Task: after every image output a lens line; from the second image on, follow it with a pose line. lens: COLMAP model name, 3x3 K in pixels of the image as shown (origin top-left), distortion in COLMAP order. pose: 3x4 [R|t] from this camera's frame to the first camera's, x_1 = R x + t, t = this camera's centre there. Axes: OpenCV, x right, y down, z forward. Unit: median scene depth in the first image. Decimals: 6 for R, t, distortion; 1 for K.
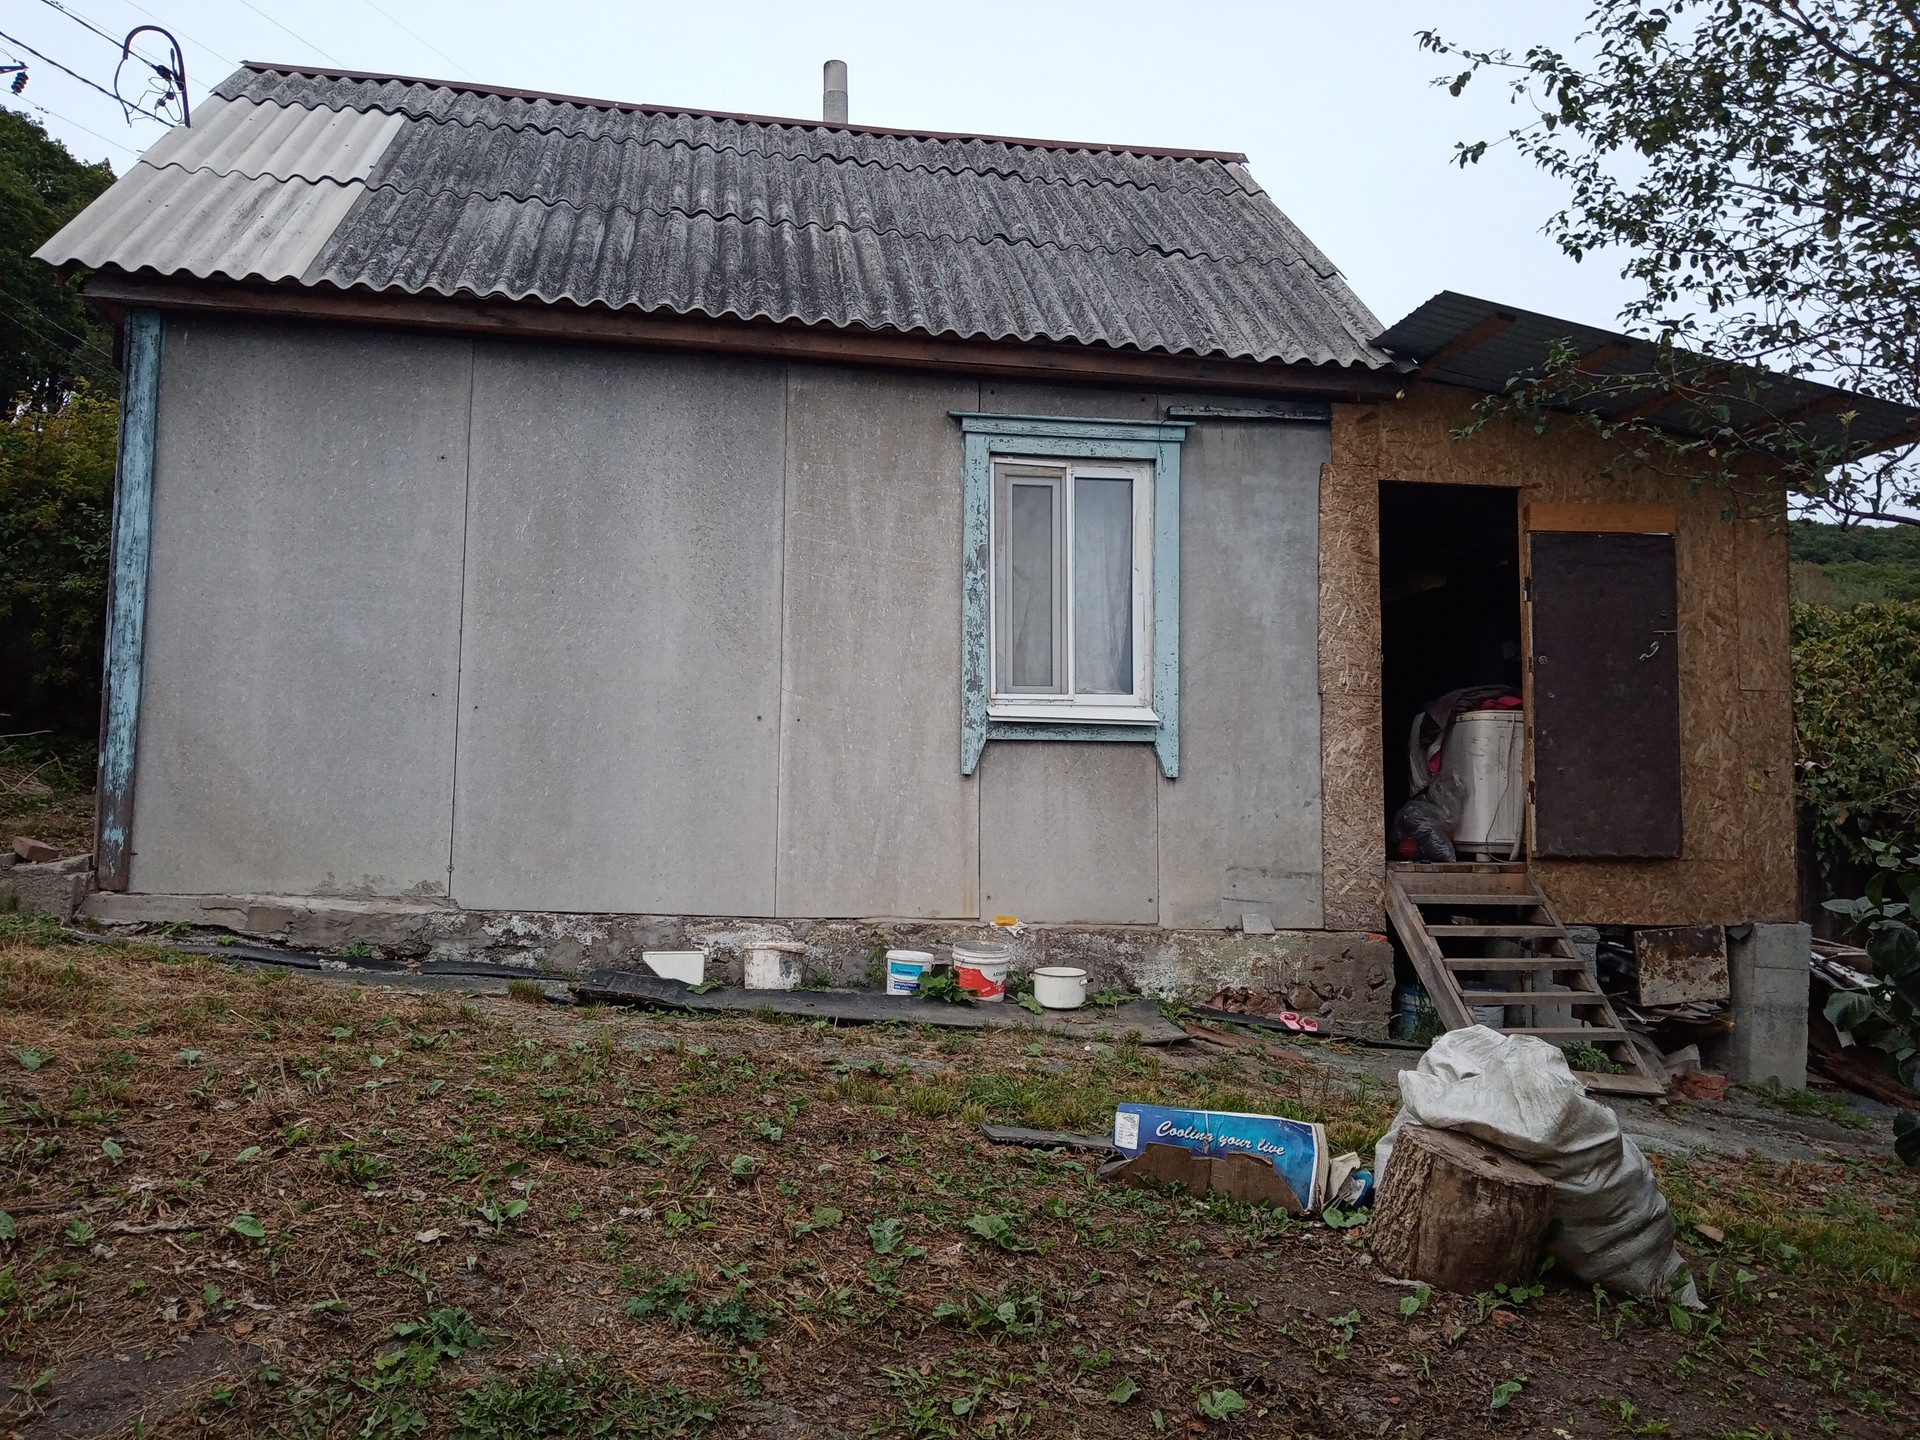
lens RADIAL K [[1493.6, 0, 960.0], [0, 1493.6, 720.0], [0, 0, 1]] dist [0.110458, -0.257206]
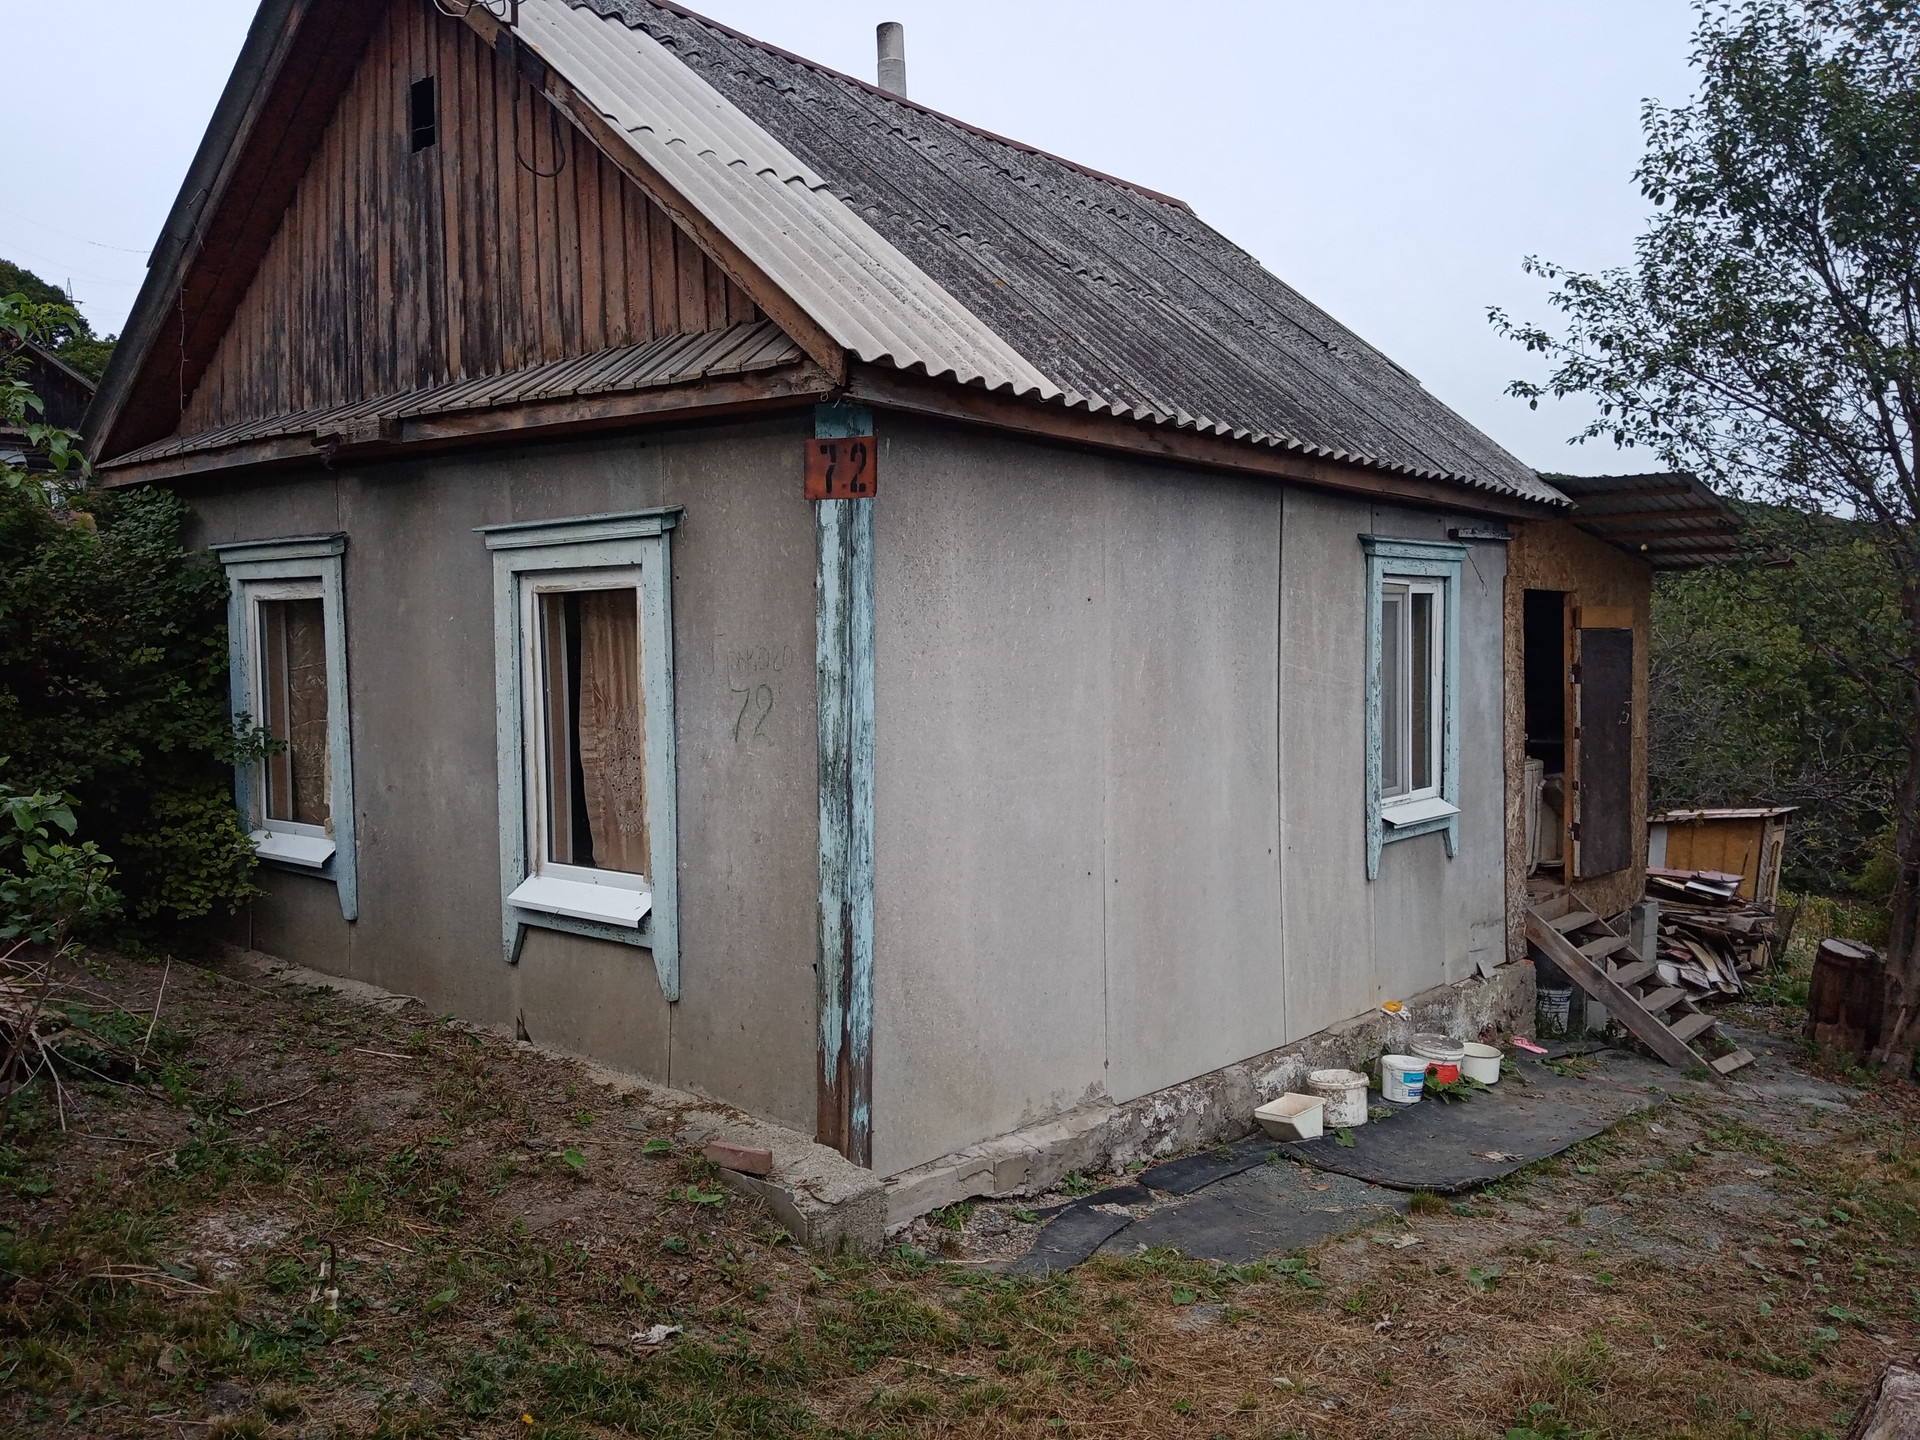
lens RADIAL K [[1493.6, 0, 960.0], [0, 1493.6, 720.0], [0, 0, 1]] dist [0.110458, -0.257206]
pose [[0.772645, -0.049613, 0.632896, -0.931884], [-0.030906, 0.992820, 0.115558, -0.199187], [-0.634085, -0.108845, 0.765564, 0.380843]]
